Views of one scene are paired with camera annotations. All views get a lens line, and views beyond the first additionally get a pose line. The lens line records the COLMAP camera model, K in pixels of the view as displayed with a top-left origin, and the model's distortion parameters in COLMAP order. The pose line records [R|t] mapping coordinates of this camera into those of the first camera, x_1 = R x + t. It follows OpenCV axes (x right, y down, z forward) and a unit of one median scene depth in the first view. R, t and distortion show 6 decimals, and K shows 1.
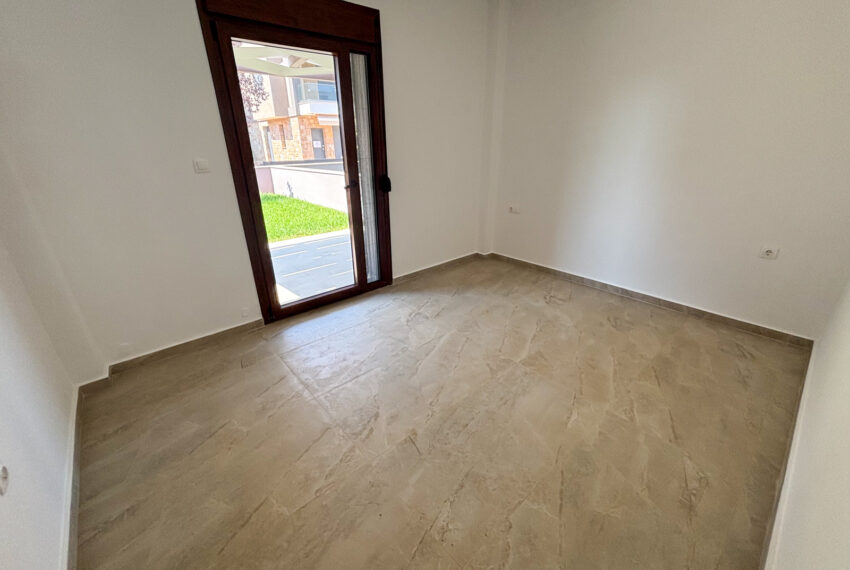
lens RADIAL K [[345.2, 0, 424.8], [0, 345.2, 283.4], [0, 0, 1]] dist [0.000361, -0.000094]
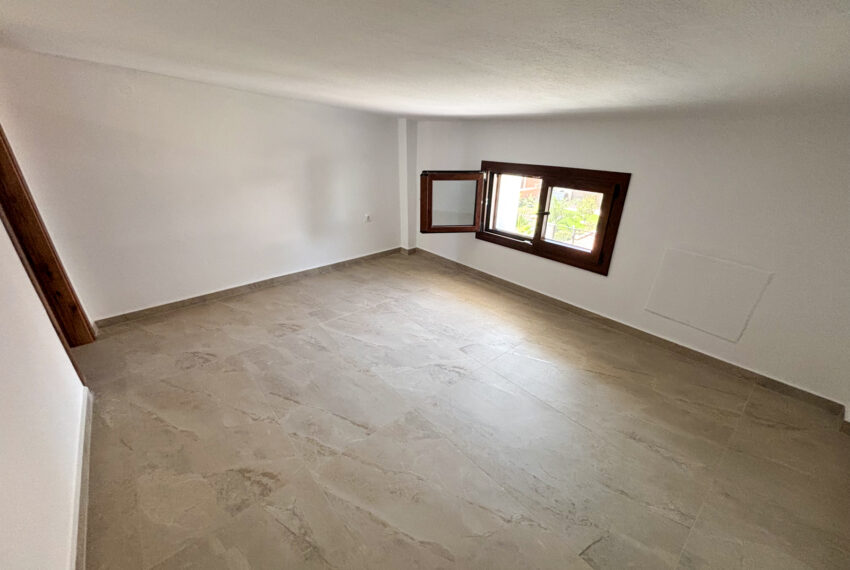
lens RADIAL K [[343.4, 0, 425.0], [0, 343.4, 285.0], [0, 0, 1]] dist [0.000553, -0.000423]
pose [[-0.012493, 0.413389, -0.910469, 0.876418], [-0.390163, 0.836349, 0.385089, -0.330934], [0.920661, 0.360042, 0.150840, 0.793179]]
